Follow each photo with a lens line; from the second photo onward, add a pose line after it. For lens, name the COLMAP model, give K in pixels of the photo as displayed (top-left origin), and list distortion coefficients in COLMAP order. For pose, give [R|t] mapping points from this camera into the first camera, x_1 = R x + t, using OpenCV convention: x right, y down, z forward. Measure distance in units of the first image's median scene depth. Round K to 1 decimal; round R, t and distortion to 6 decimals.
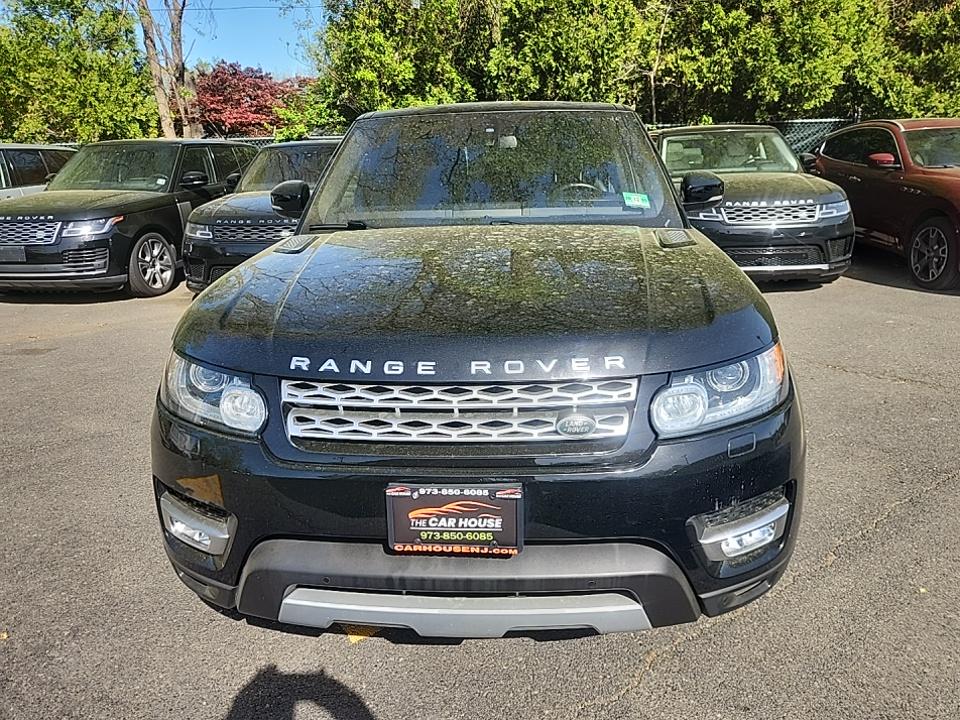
lens RADIAL K [[666.7, 0, 478.9], [0, 666.7, 357.9], [0, 0, 1]] dist [0.054704, -0.042804]
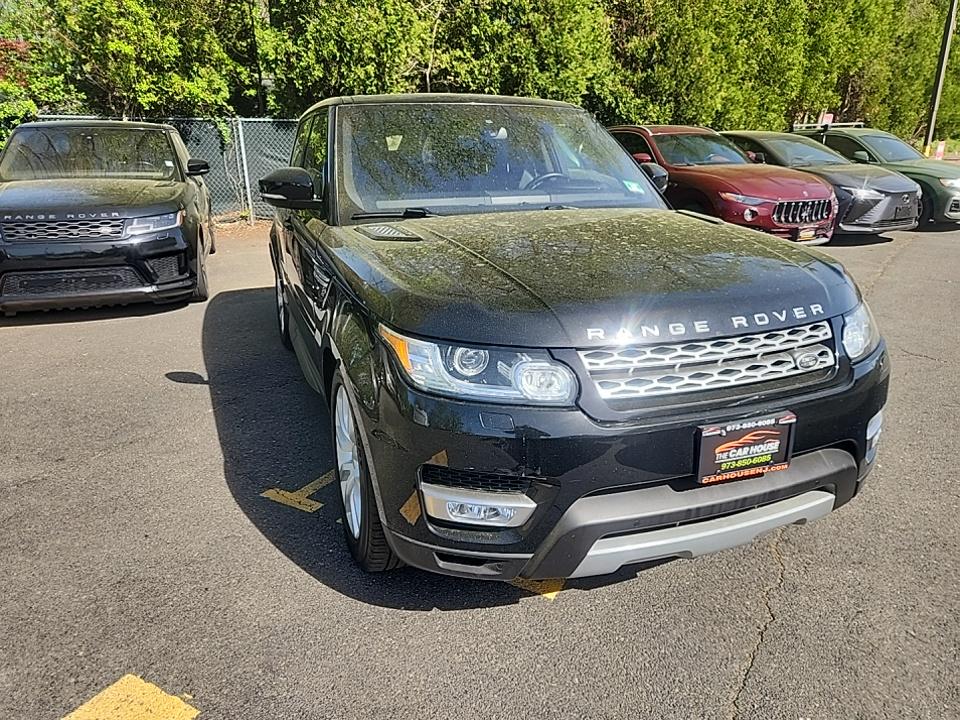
lens RADIAL K [[666.7, 0, 483.5], [0, 666.7, 361.0], [0, 0, 1]] dist [0.054704, -0.042804]
pose [[0.906234, -0.105963, 0.409283, -0.151510], [0.100654, 0.994321, 0.034561, -0.000691], [-0.410621, 0.009875, 0.911753, 0.014346]]
